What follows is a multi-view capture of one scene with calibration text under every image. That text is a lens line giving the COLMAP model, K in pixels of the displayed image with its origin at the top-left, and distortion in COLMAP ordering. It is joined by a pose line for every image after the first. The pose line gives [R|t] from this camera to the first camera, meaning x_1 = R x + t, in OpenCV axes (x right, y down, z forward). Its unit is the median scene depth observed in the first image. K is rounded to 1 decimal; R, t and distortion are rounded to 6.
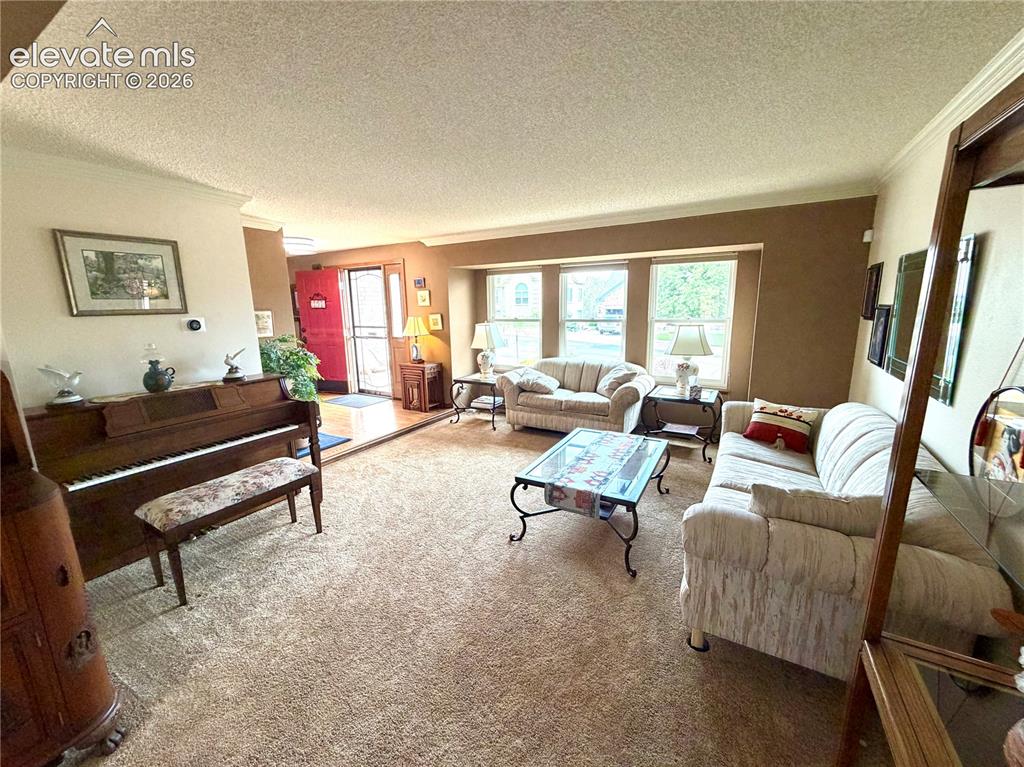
lens RADIAL K [[407.3, 0, 512.7], [0, 407.3, 384.2], [0, 0, 1]] dist [-0.000864, -0.000271]
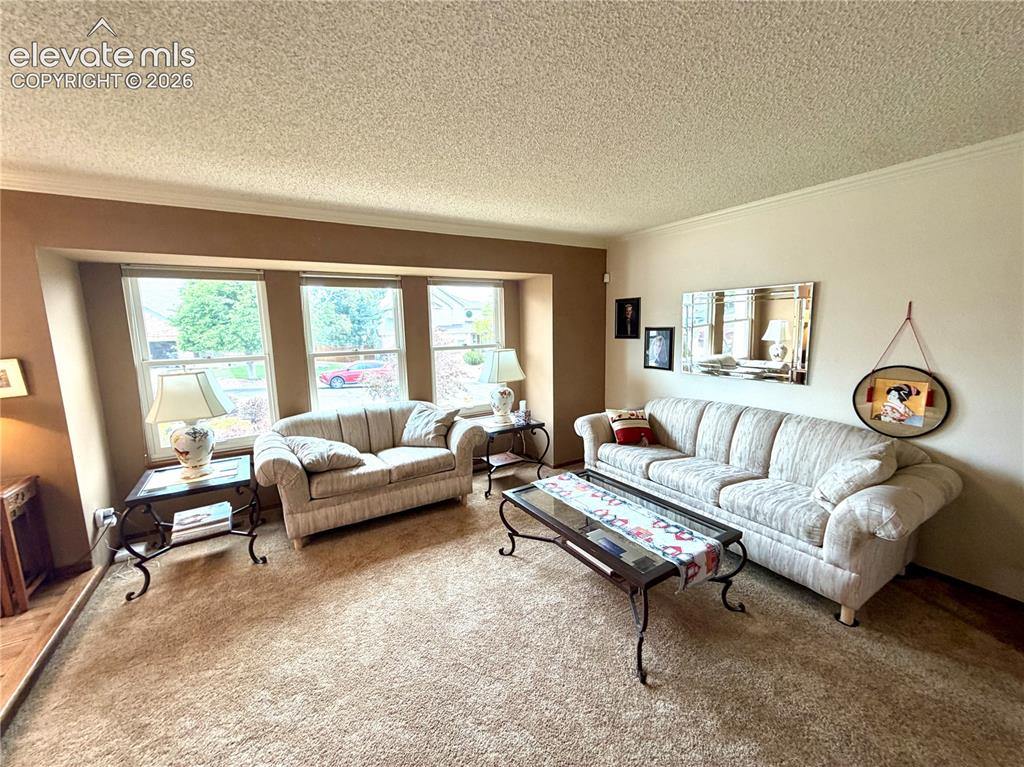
lens RADIAL K [[407.3, 0, 512.1], [0, 407.3, 383.5], [0, 0, 1]] dist [-0.000864, -0.000271]
pose [[0.480117, -0.120131, 0.868939, -0.343767], [0.183459, 0.982423, 0.034453, -0.083555], [-0.857805, 0.142873, 0.493718, 0.441223]]
